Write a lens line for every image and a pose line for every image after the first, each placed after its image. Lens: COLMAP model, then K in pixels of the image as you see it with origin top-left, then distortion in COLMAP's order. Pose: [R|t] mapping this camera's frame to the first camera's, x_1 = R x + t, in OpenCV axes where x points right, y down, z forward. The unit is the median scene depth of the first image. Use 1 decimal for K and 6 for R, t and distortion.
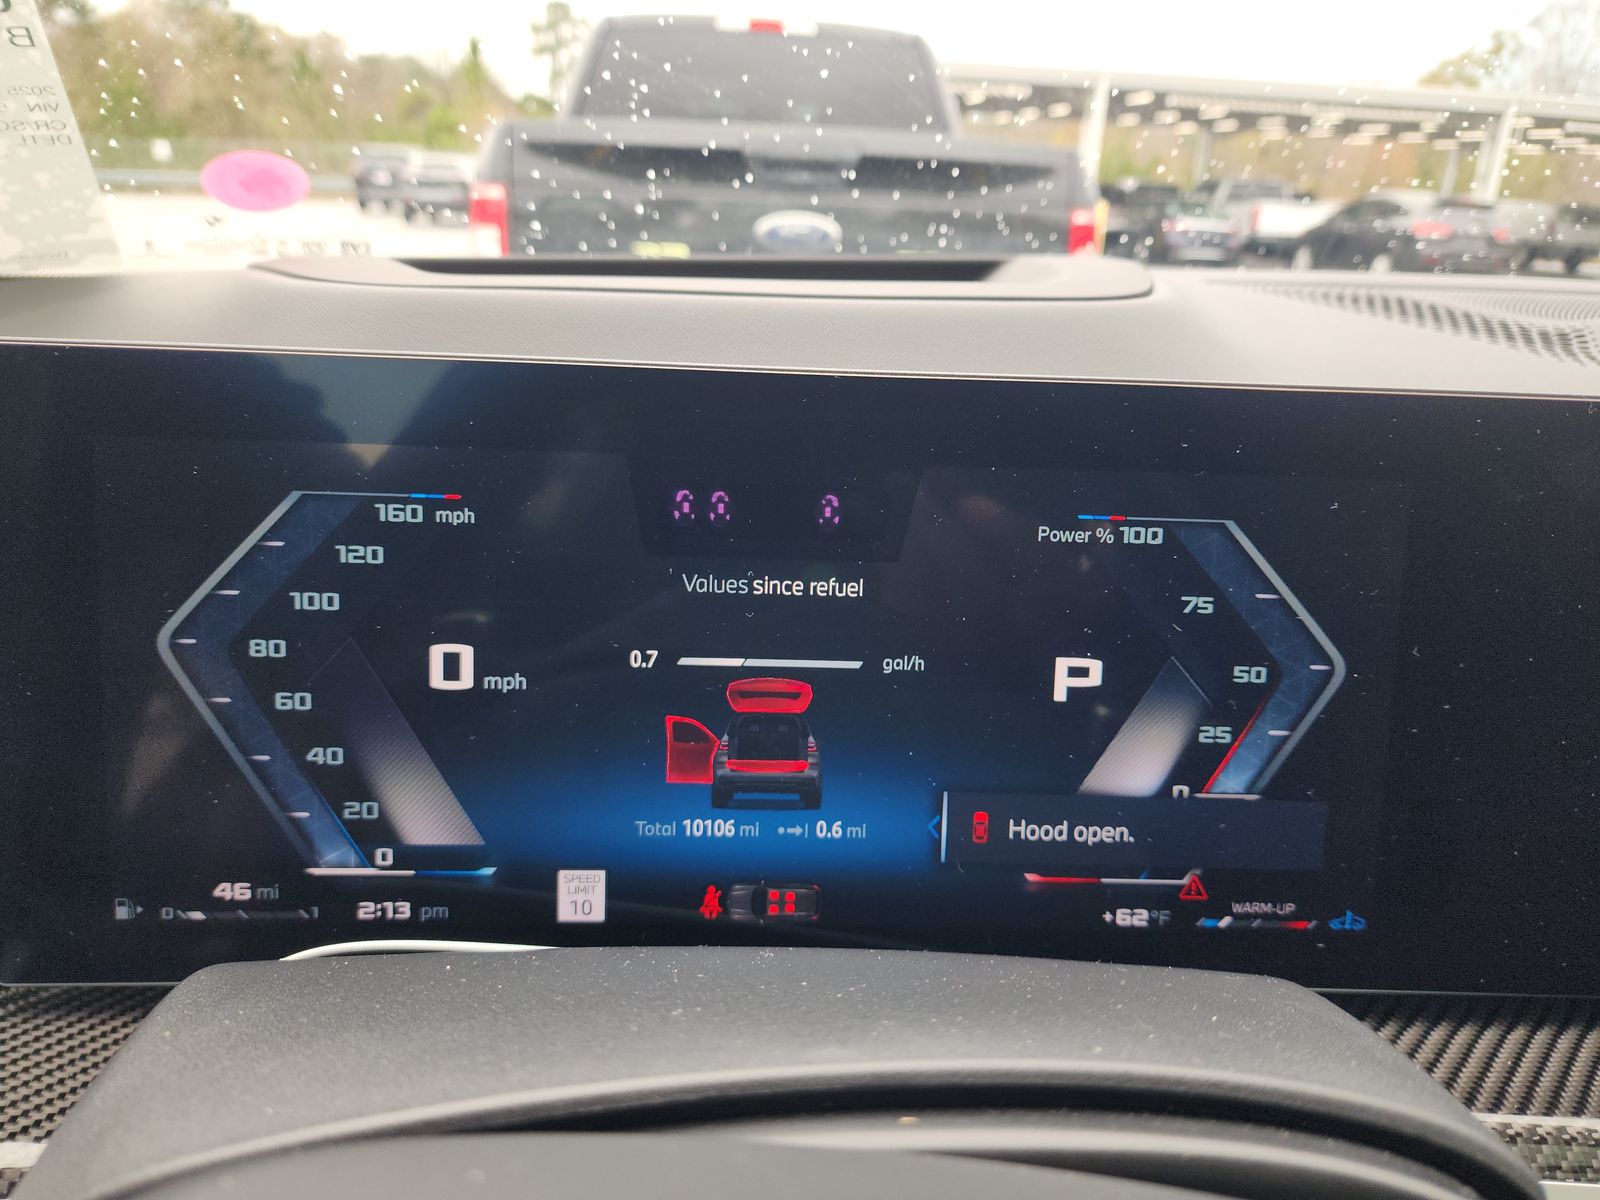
lens RADIAL K [[1270.3, 0, 802.1], [0, 1270.3, 601.0], [0, 0, 1]] dist [-0.007113, -0.001407]
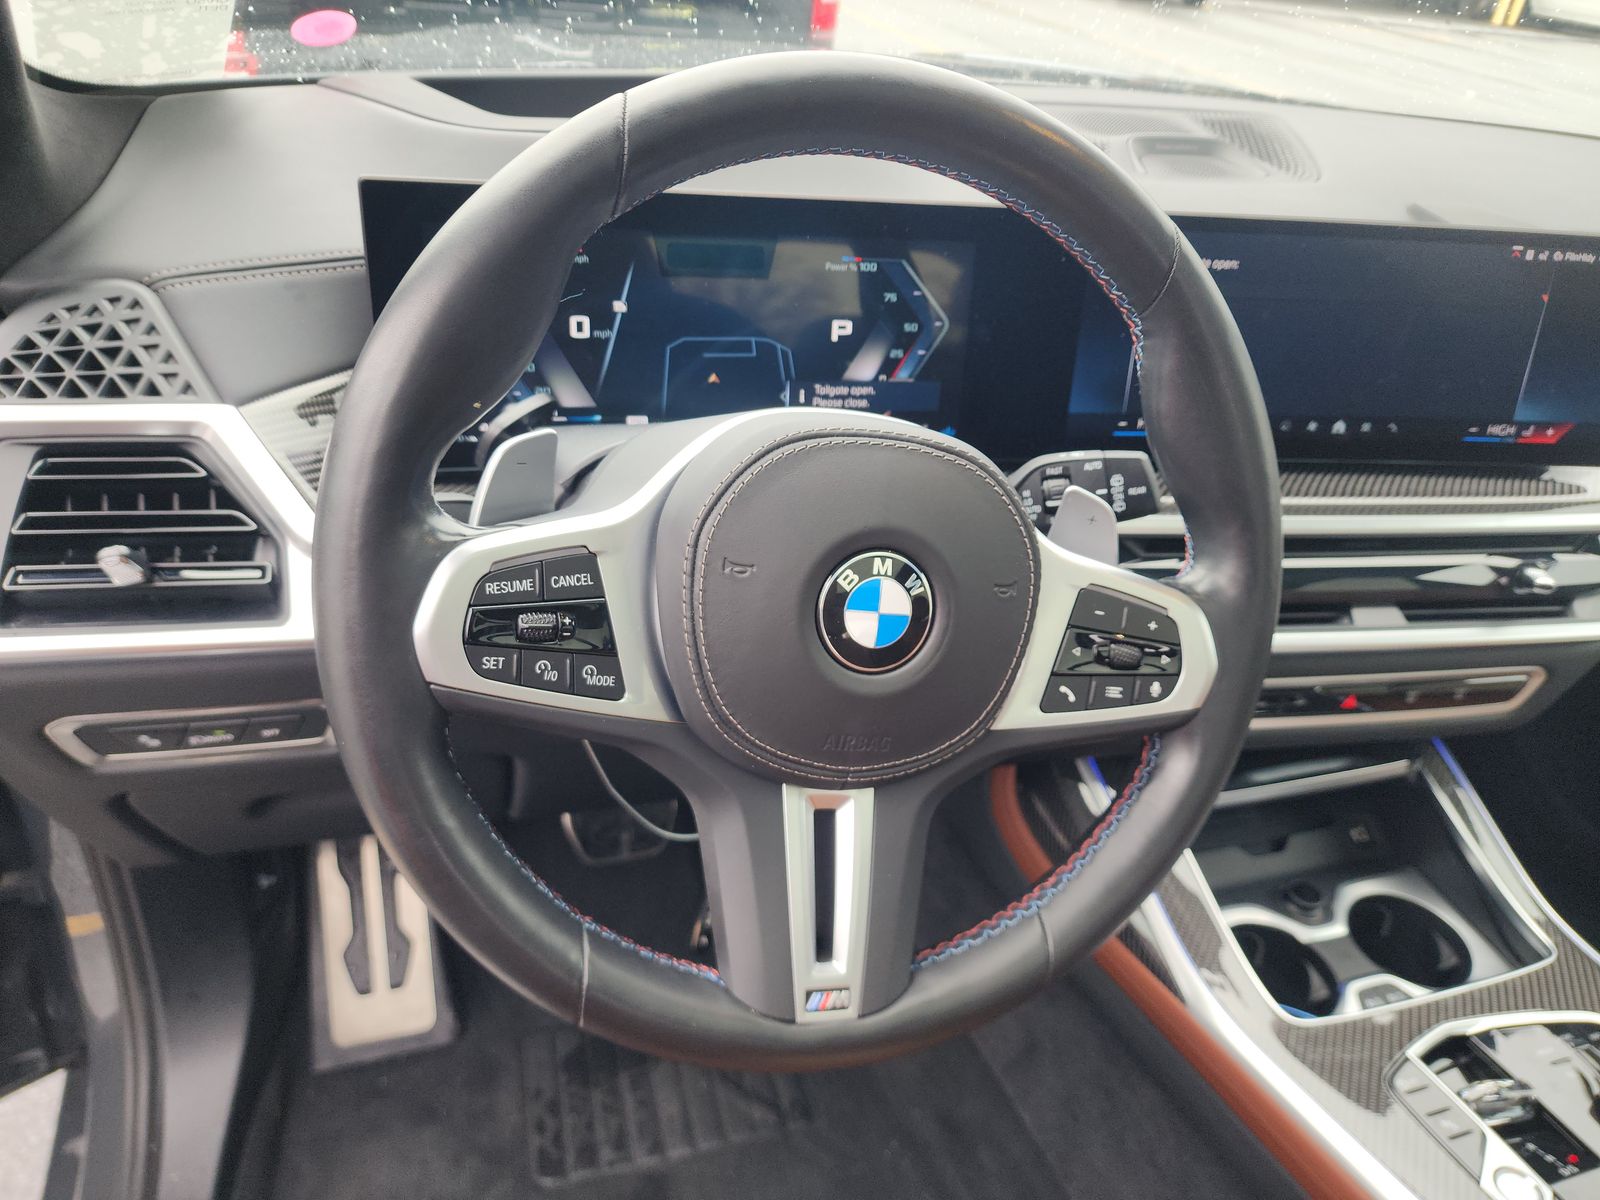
lens RADIAL K [[1270.3, 0, 798.7], [0, 1270.3, 599.5], [0, 0, 1]] dist [-0.007113, -0.001407]
pose [[0.963942, -0.066273, 0.257730, -0.494786], [0.005856, 0.973542, 0.228433, 0.009466], [-0.266049, -0.218686, 0.938826, -1.283993]]
